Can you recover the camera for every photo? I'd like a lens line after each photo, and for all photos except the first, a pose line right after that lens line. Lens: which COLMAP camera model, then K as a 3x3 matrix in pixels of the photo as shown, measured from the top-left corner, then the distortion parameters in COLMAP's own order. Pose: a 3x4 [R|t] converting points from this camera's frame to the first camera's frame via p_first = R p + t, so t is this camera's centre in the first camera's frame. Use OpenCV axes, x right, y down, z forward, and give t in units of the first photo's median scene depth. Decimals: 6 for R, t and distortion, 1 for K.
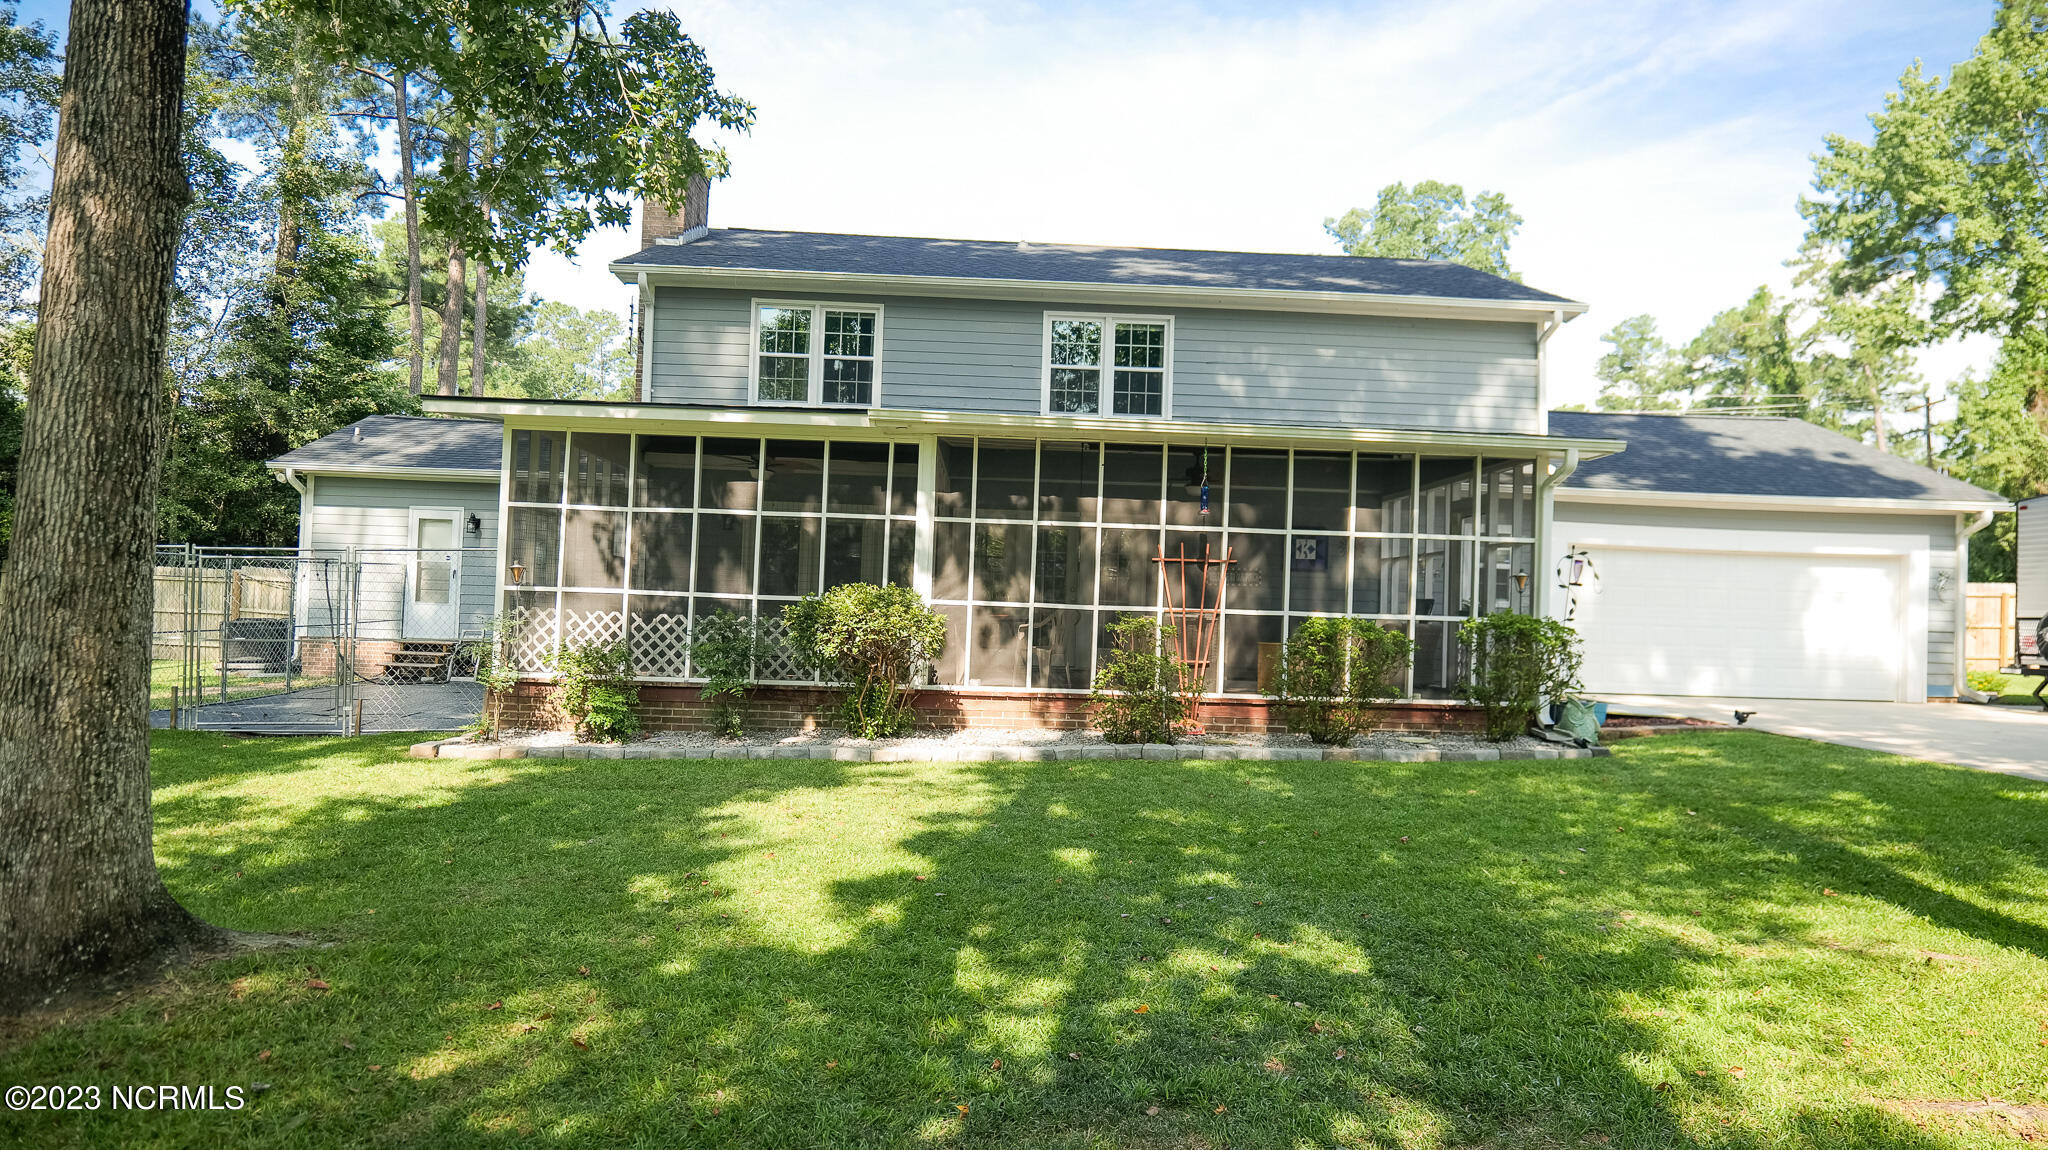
lens RADIAL K [[1201.1, 0, 1032.8], [0, 1201.1, 573.2], [0, 0, 1]] dist [-0.008366, 0.000438]
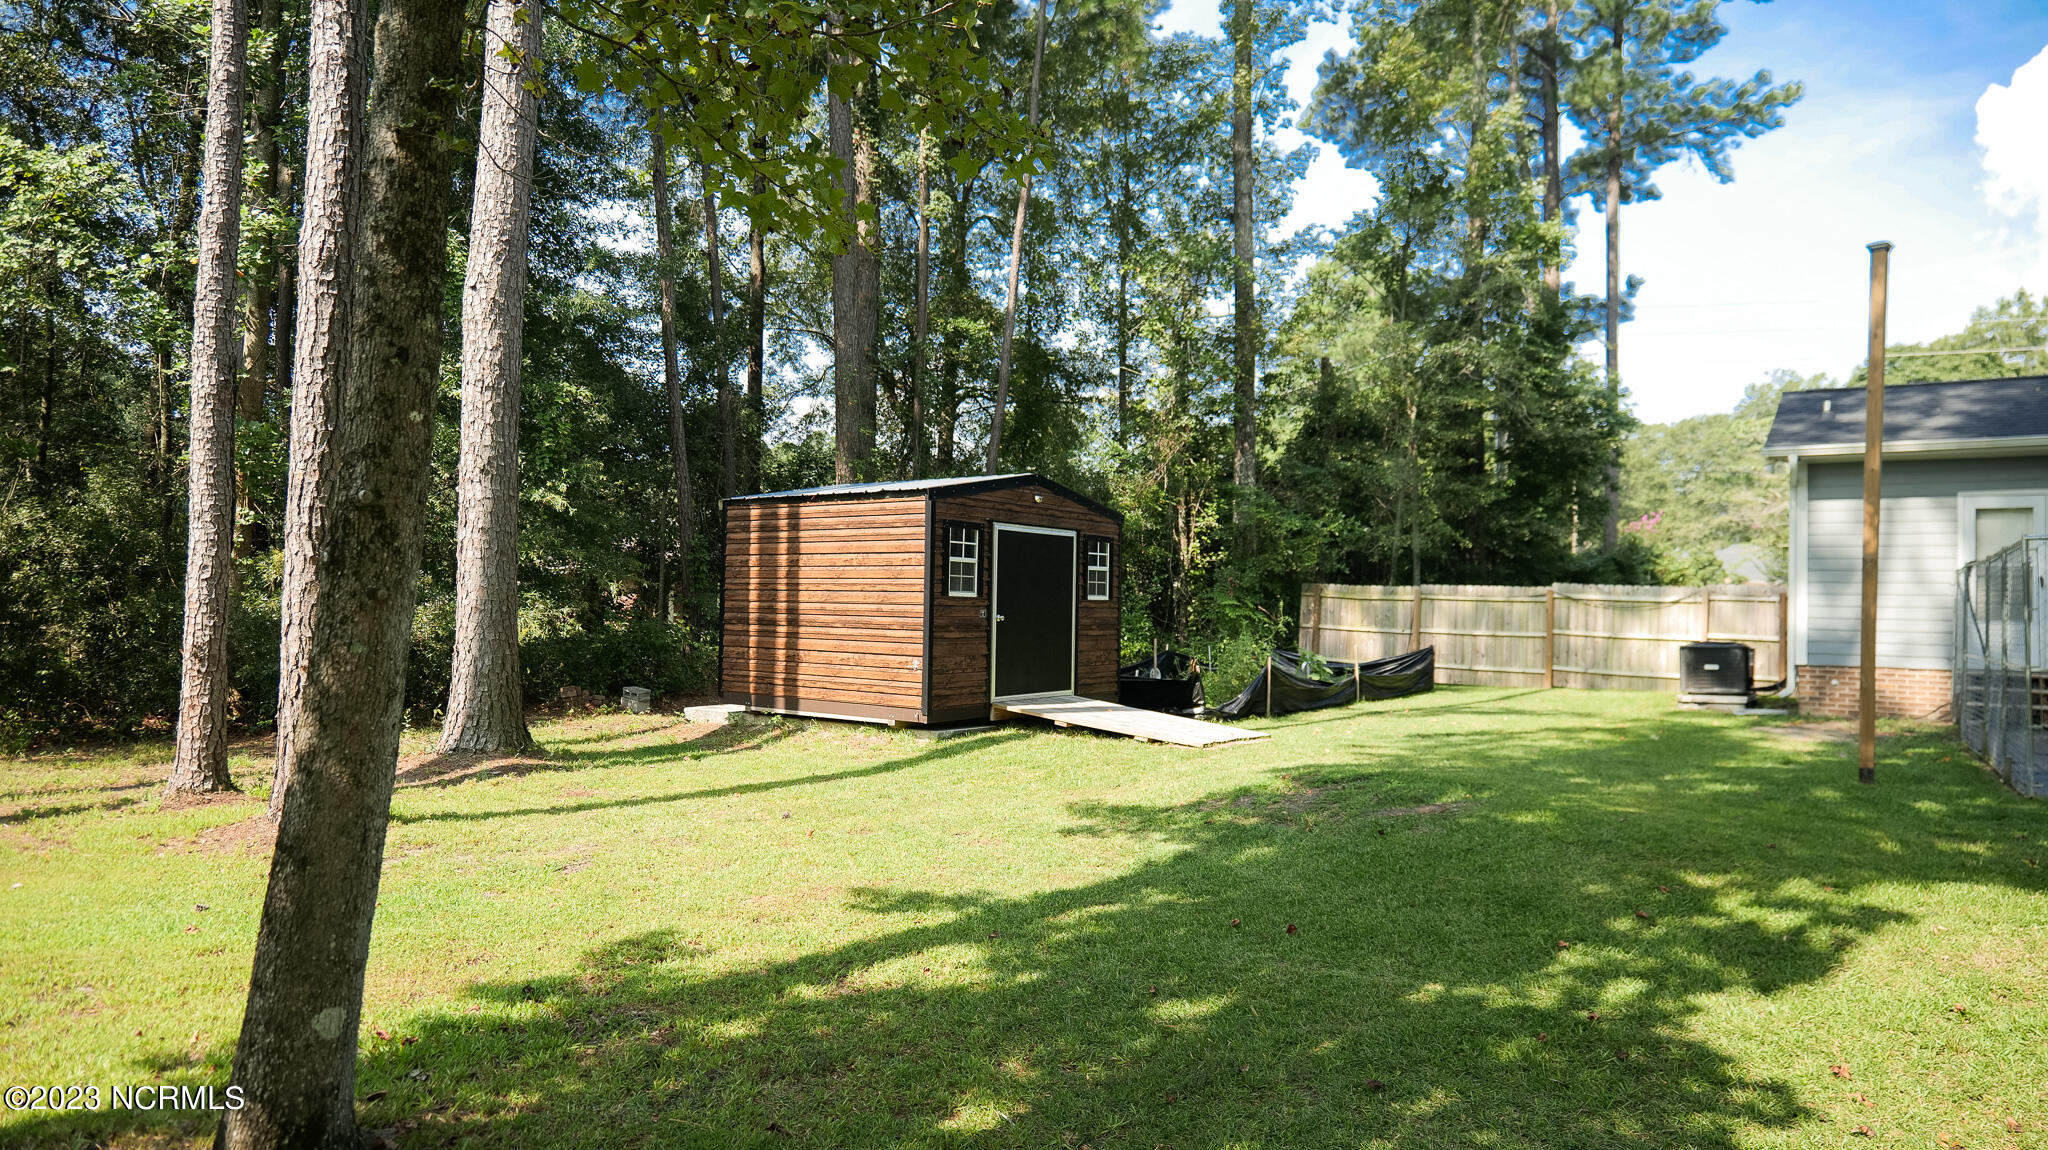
lens RADIAL K [[1201.1, 0, 1032.8], [0, 1201.1, 573.2], [0, 0, 1]] dist [-0.008366, 0.000438]
pose [[0.799092, -0.030950, -0.600412, -0.882450], [0.019684, 0.999485, -0.025324, 0.002443], [0.600886, 0.008418, 0.799290, 0.088634]]
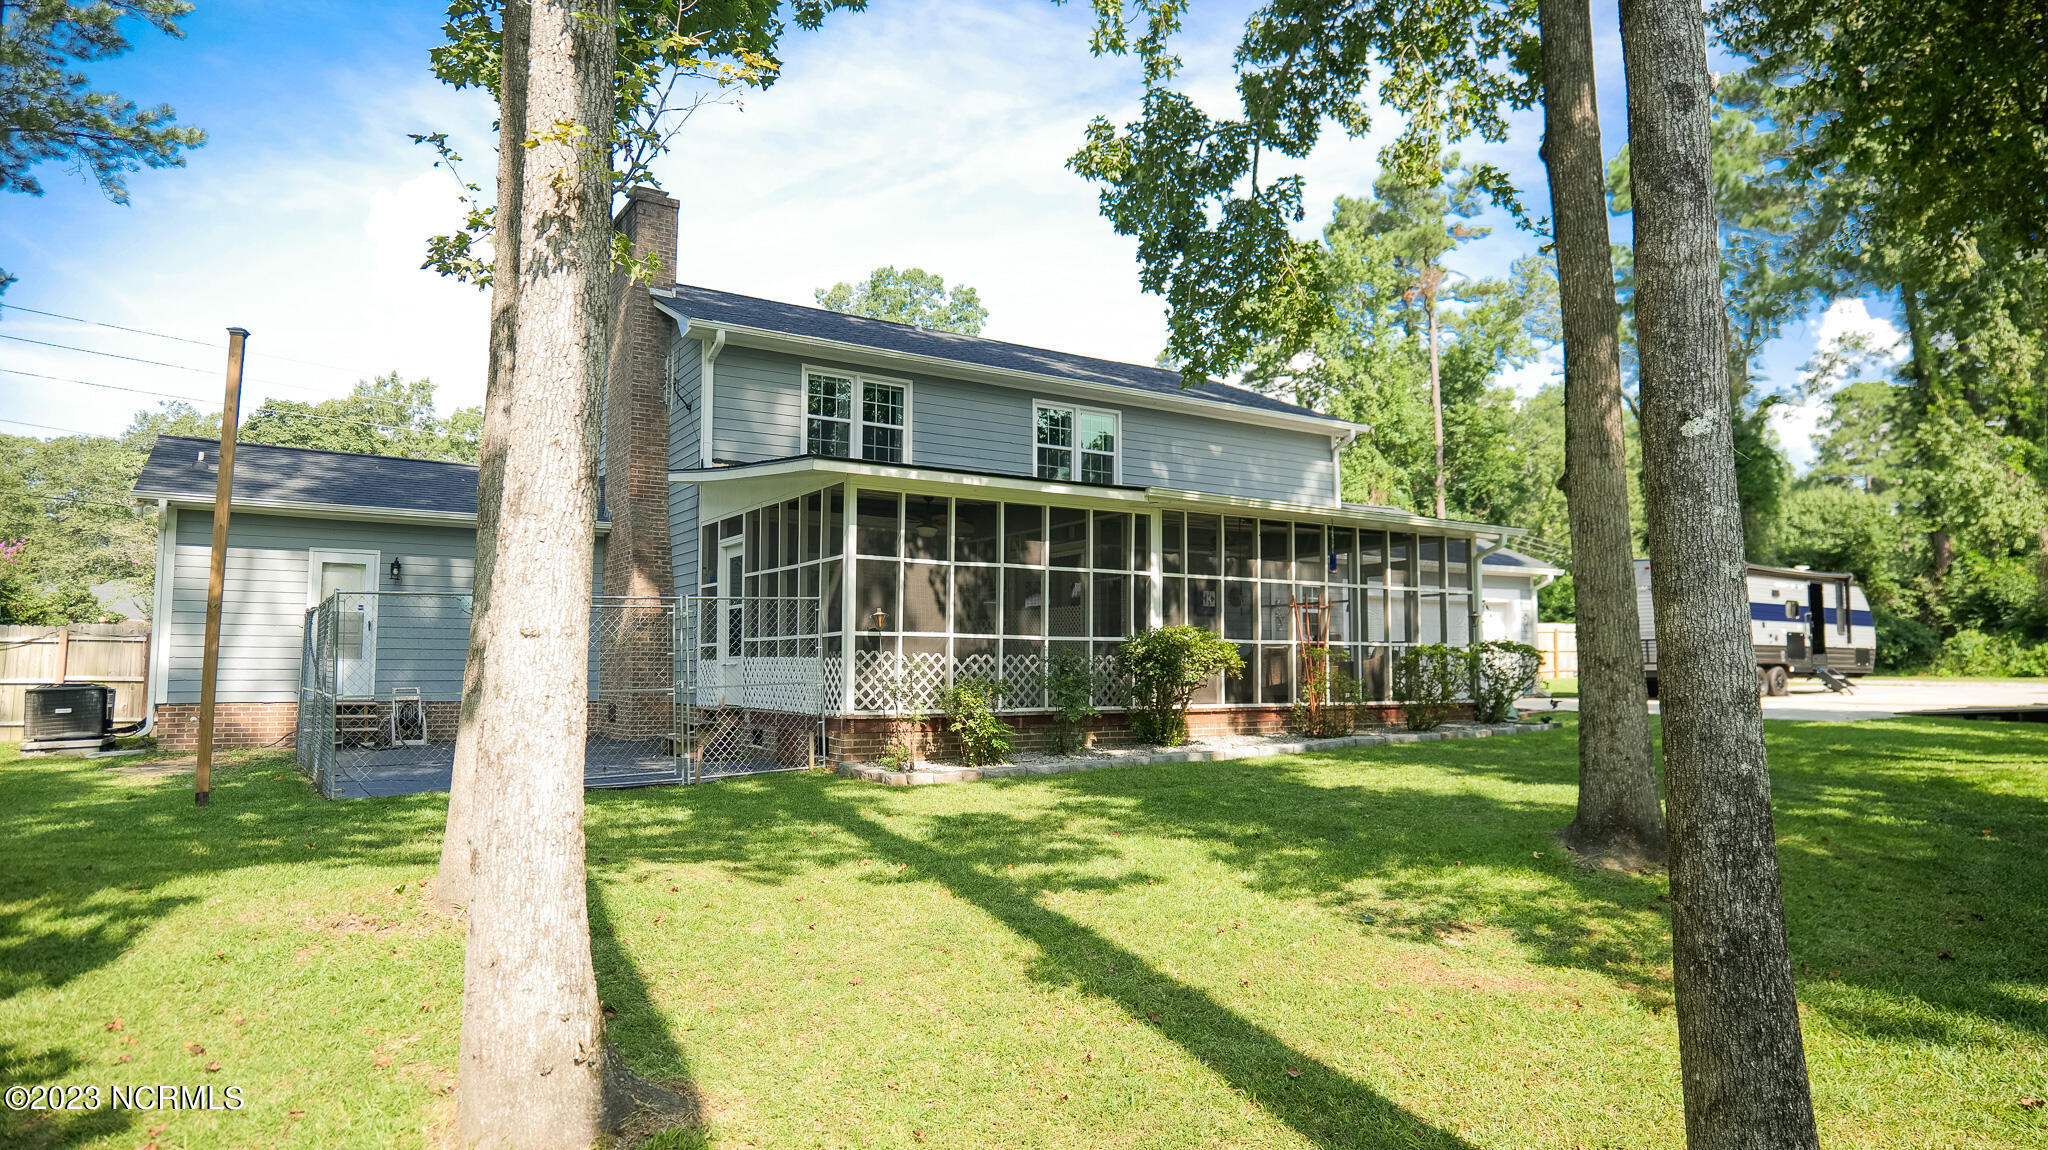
lens RADIAL K [[1201.1, 0, 1032.8], [0, 1201.1, 573.2], [0, 0, 1]] dist [-0.008366, 0.000438]
pose [[0.857806, 0.011335, 0.513848, -0.850365], [0.009875, 0.999209, -0.038527, 0.001111], [-0.513878, 0.038123, 0.857016, -0.021675]]
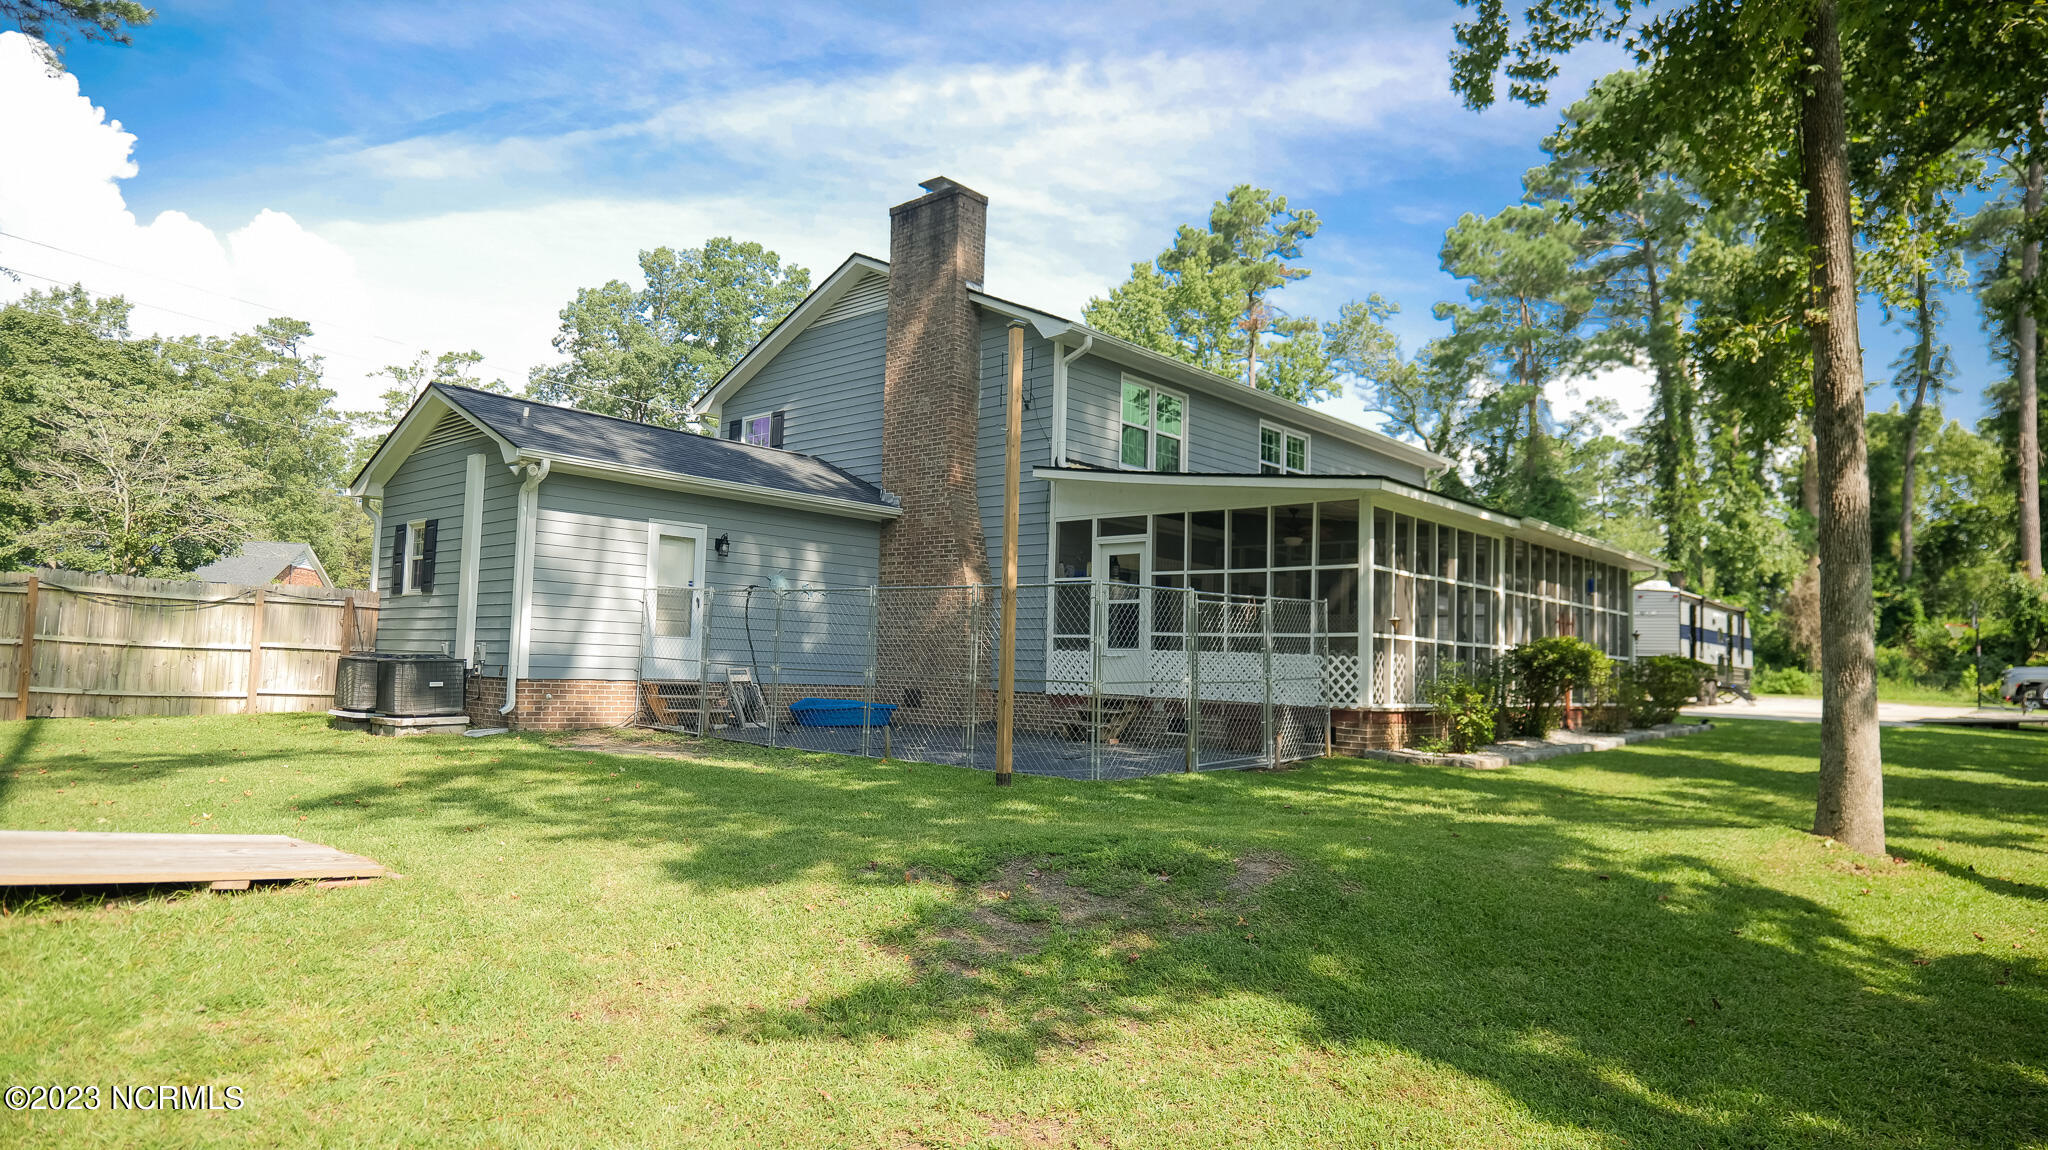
lens RADIAL K [[1202.2, 0, 1024.0], [0, 1202.2, 575.0], [0, 0, 1]] dist [0.004309, 0.000840]
pose [[0.693244, 0.046537, 0.719199, -1.539692], [-0.032538, 0.998917, -0.033272, 0.002843], [-0.719968, -0.000335, 0.694007, 0.399490]]
